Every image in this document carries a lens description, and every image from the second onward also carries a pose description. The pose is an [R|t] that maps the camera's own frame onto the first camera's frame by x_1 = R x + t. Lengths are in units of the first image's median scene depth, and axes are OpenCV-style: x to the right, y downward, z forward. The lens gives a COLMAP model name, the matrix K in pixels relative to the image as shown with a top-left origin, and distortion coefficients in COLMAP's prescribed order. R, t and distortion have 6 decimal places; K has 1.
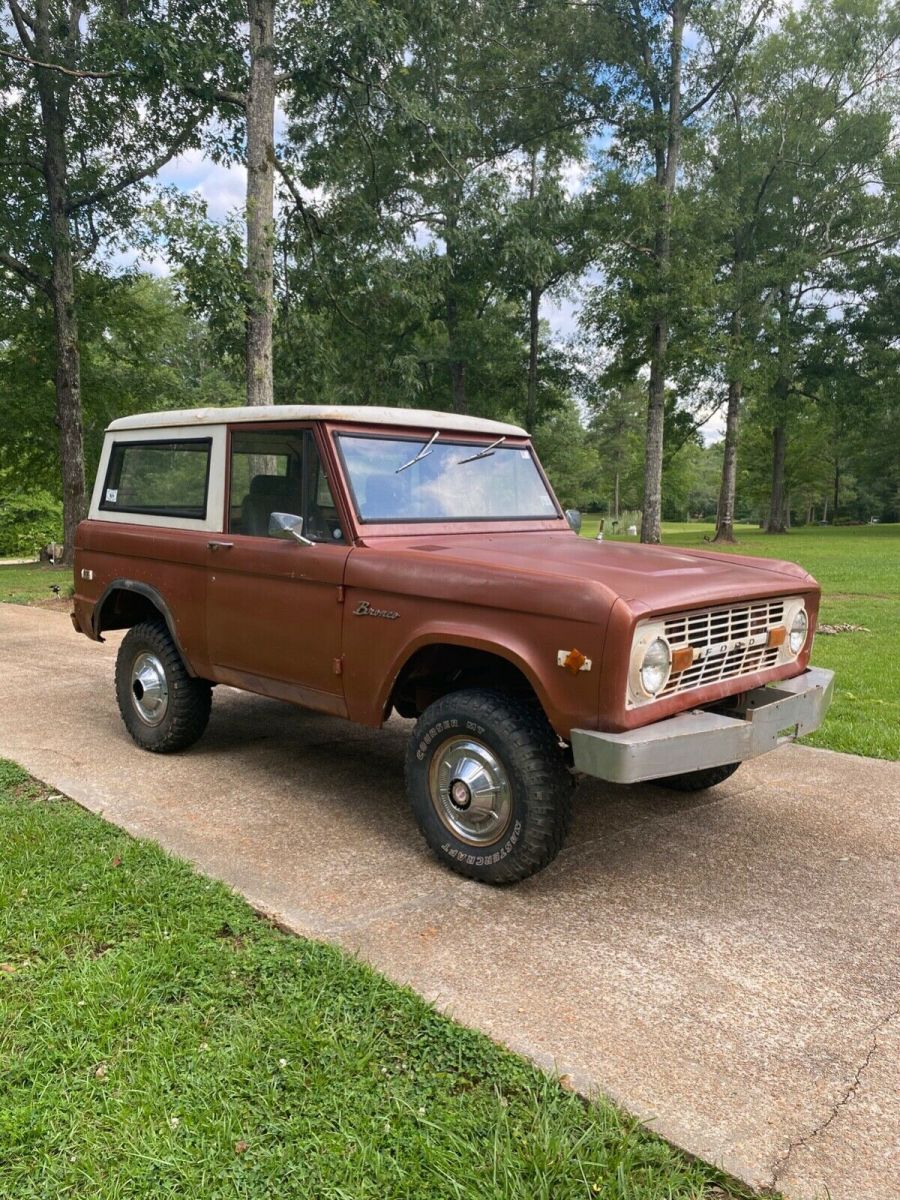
lens RADIAL K [[919.6, 0, 441.8], [0, 919.6, 600.0], [0, 0, 1]] dist [0.038663, -0.024599]
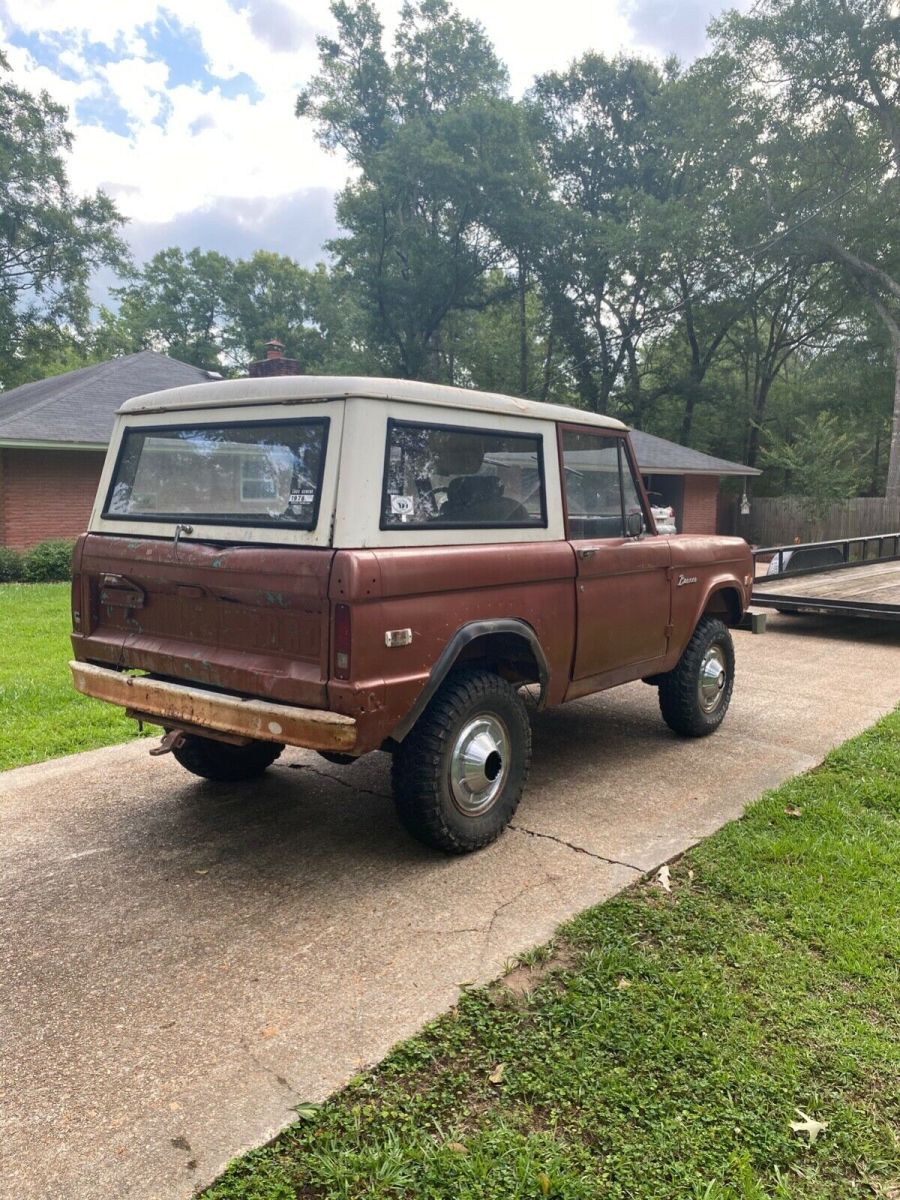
lens RADIAL K [[919.6, 0, 448.9], [0, 919.6, 595.6], [0, 0, 1]] dist [0.038663, -0.024599]
pose [[-0.089187, -0.122960, 0.988396, -1.222907], [0.112130, 0.984802, 0.132631, -0.163382], [-0.989683, 0.122658, -0.074044, 1.267104]]
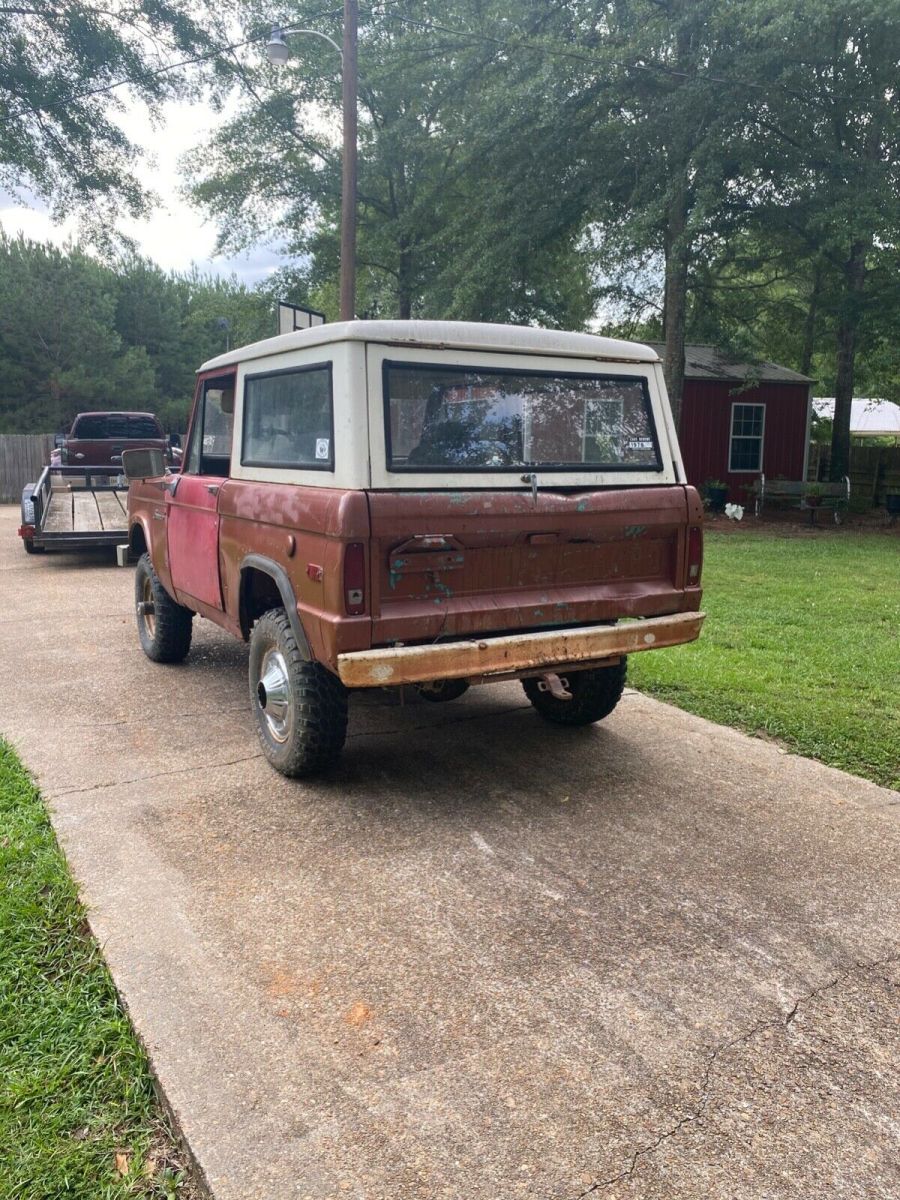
lens RADIAL K [[919.6, 0, 460.3], [0, 919.6, 601.4], [0, 0, 1]] dist [0.038663, -0.024599]
pose [[-0.960502, -0.071859, 0.268833, -0.537121], [0.010149, 0.956393, 0.291907, -0.274802], [-0.278087, 0.283106, -0.917888, 2.246691]]
